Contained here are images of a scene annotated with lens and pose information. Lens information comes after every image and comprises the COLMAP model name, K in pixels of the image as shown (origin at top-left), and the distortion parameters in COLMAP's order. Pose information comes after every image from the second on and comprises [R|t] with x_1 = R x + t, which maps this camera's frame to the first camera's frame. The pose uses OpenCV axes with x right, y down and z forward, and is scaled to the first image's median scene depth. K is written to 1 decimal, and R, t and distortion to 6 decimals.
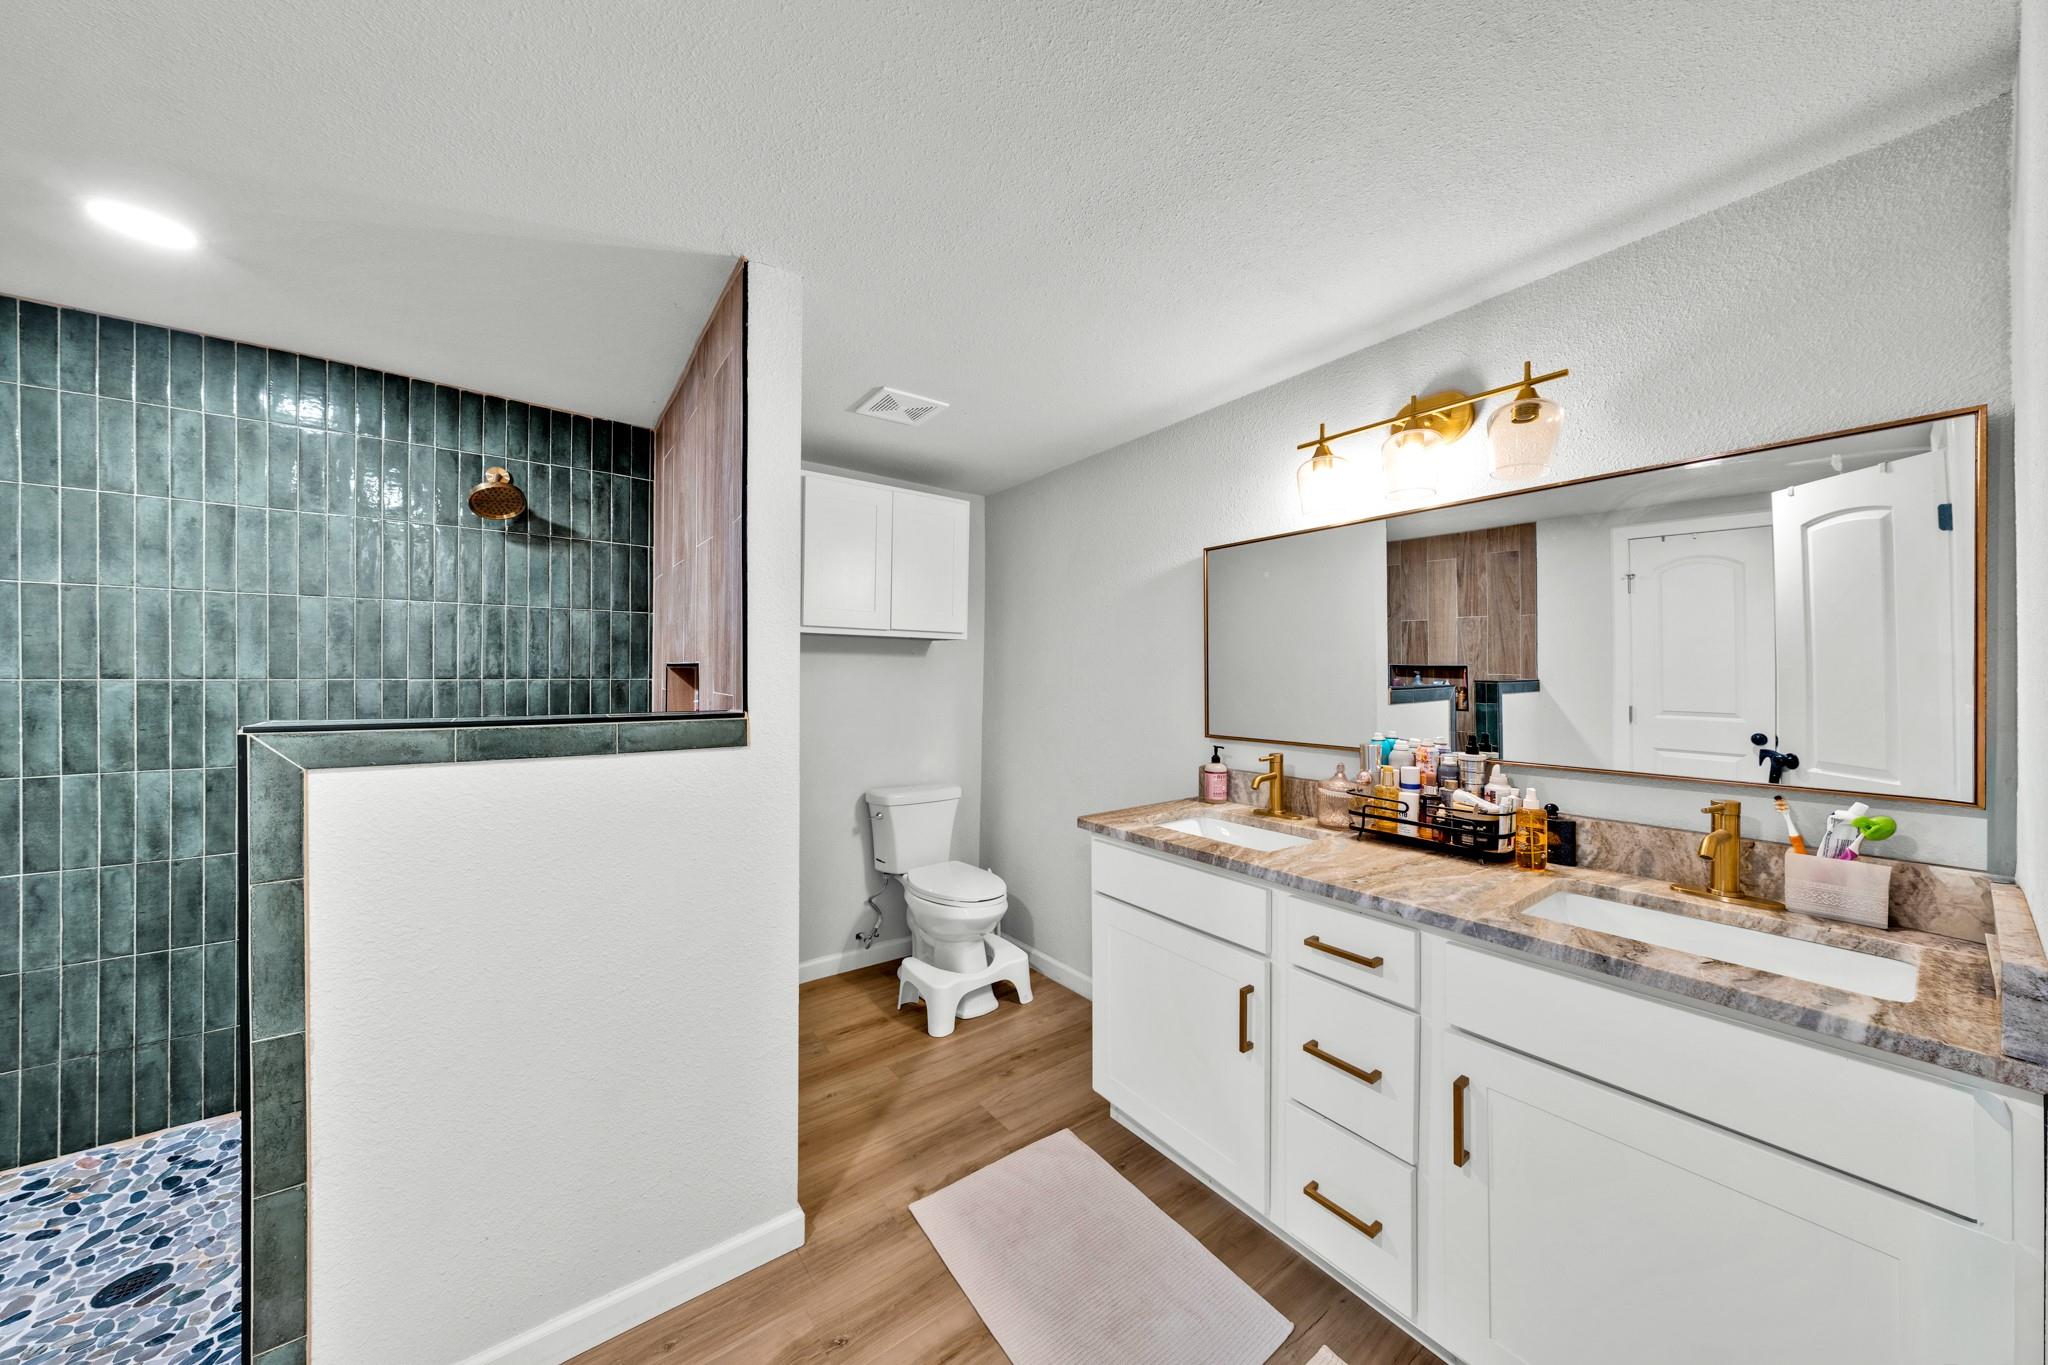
lens RADIAL K [[687.7, 0, 1030.4], [0, 687.7, 681.6], [0, 0, 1]] dist [-0.000395, 0.000360]
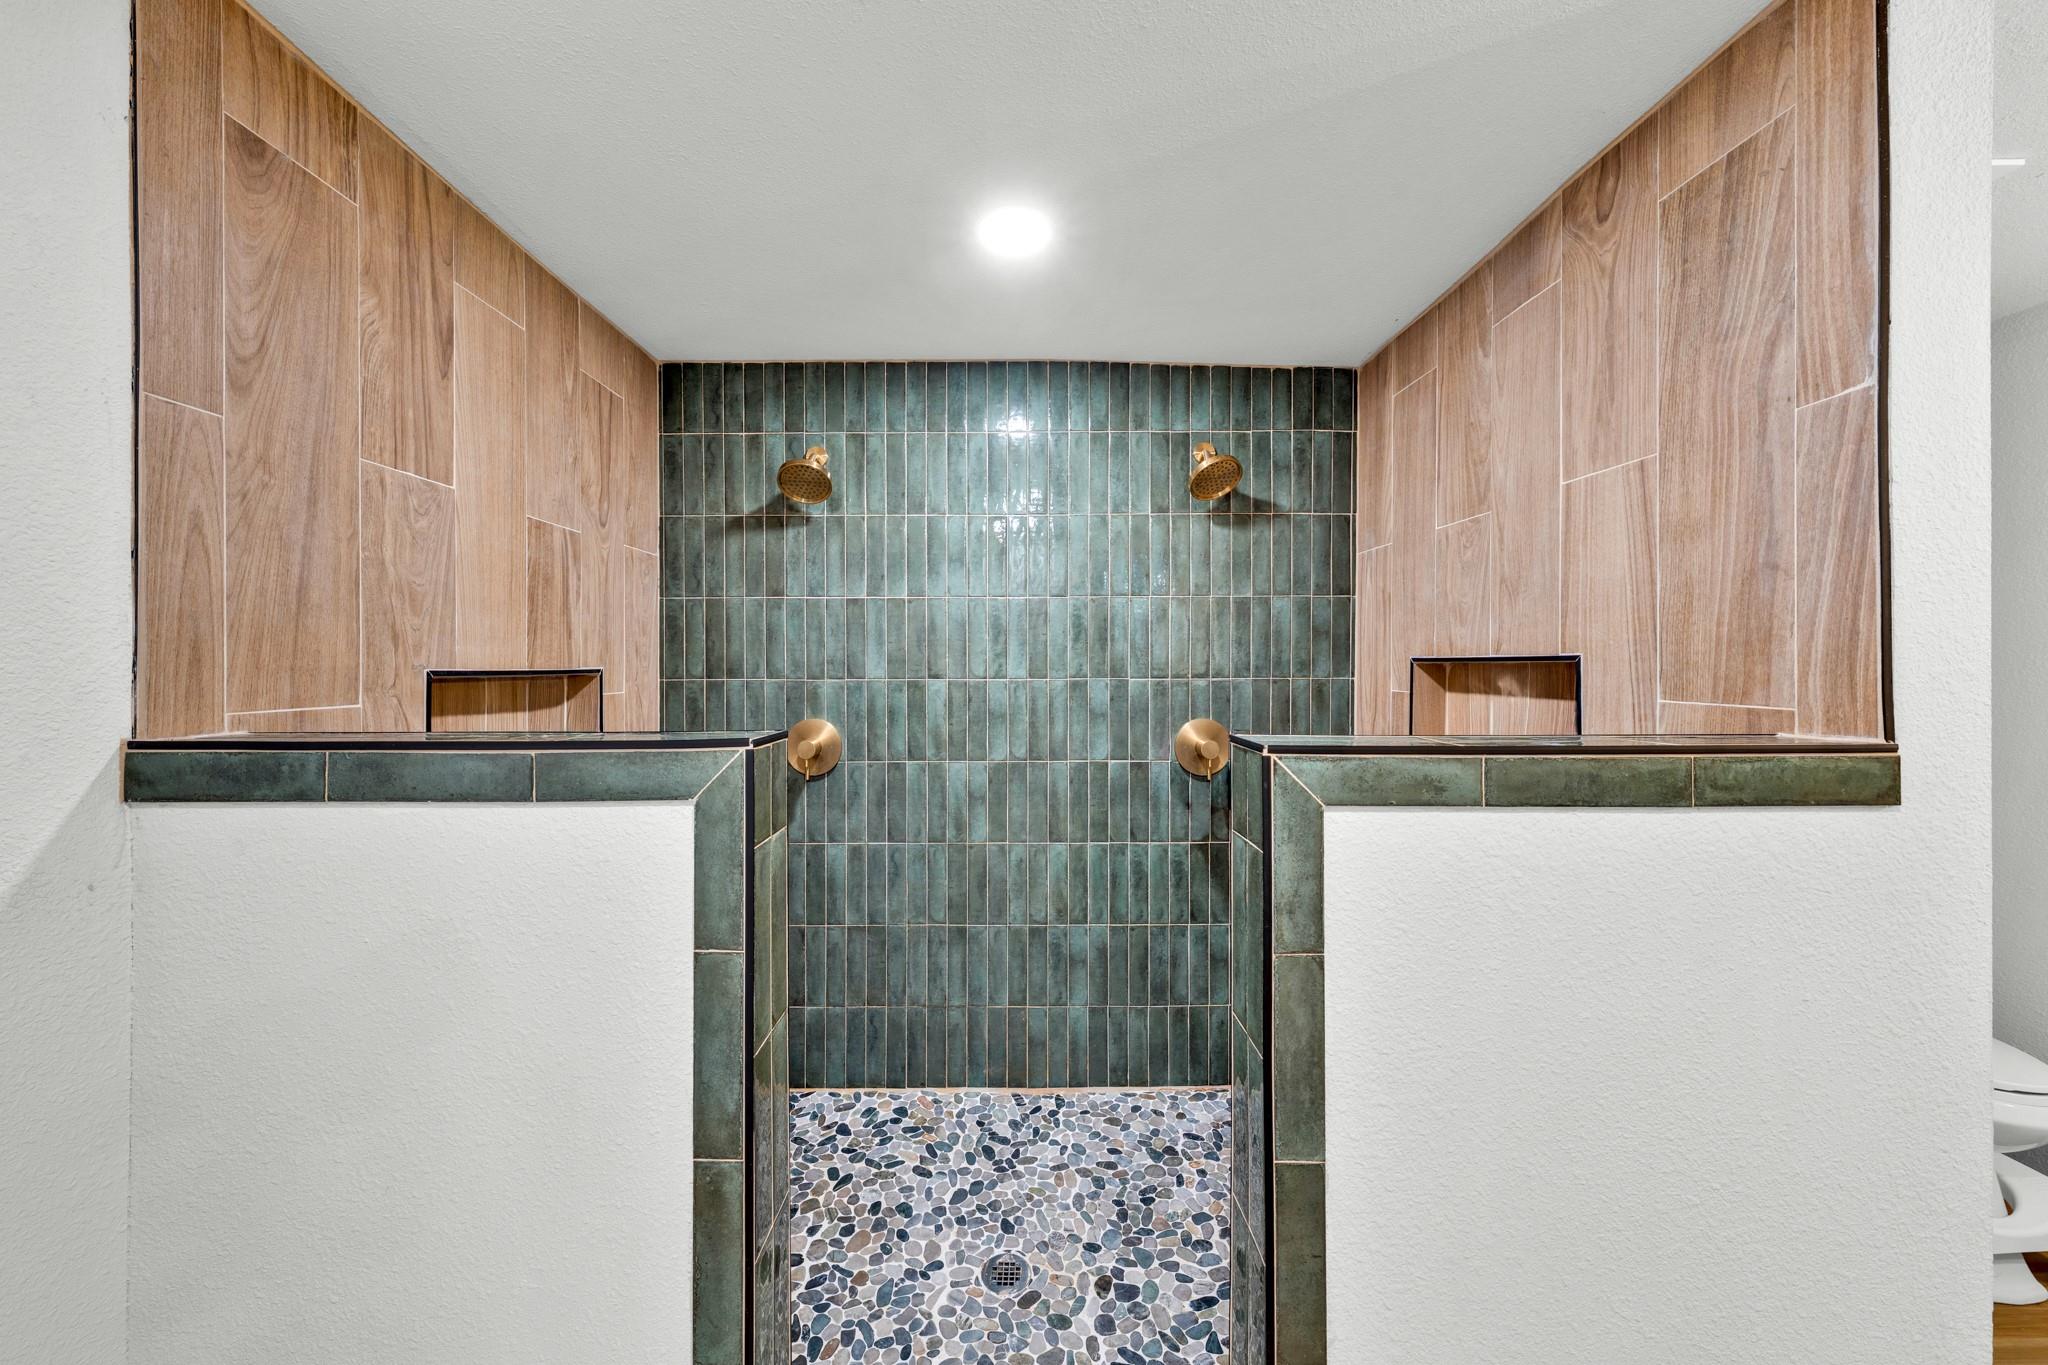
lens RADIAL K [[687.7, 0, 971.0], [0, 687.7, 676.0], [0, 0, 1]] dist [-0.000395, 0.000360]
pose [[0.804231, -0.001414, -0.594315, -0.588093], [0.000042, 0.999997, -0.002322, -0.005750], [0.594317, 0.001843, 0.804229, 0.117578]]
